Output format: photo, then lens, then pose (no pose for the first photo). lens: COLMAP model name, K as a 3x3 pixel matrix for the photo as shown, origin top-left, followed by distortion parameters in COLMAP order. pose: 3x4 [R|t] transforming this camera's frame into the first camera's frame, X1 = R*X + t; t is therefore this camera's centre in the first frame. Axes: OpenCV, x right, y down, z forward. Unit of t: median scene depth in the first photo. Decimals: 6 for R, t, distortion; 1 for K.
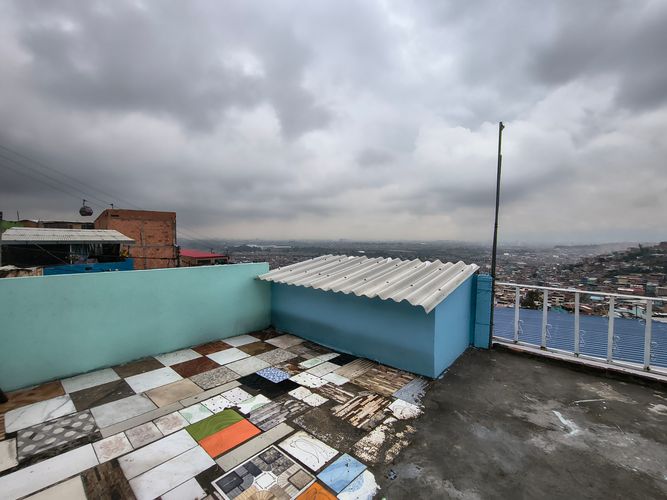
lens RADIAL K [[300.7, 0, 332.6], [0, 300.7, 251.5], [0, 0, 1]] dist [-0.003192, -0.000484]
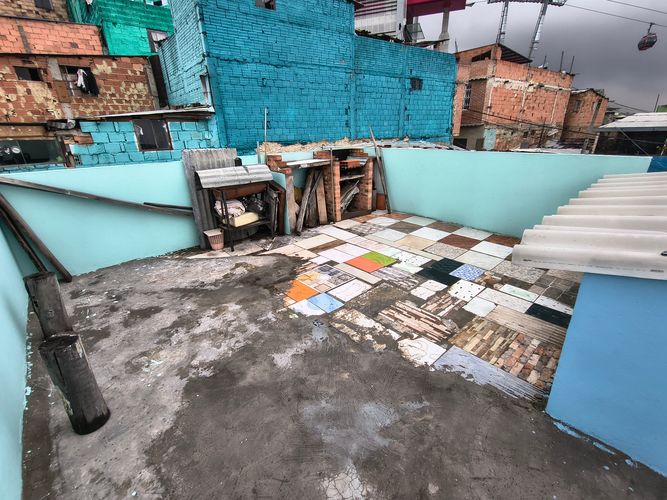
lens RADIAL K [[300.7, 0, 333.4], [0, 300.7, 250.8], [0, 0, 1]] dist [-0.003192, -0.000484]
pose [[-0.097122, 0.363766, -0.926413, 0.848816], [-0.022051, 0.929799, 0.367407, 0.010184], [0.995028, 0.056112, -0.082282, 0.796999]]
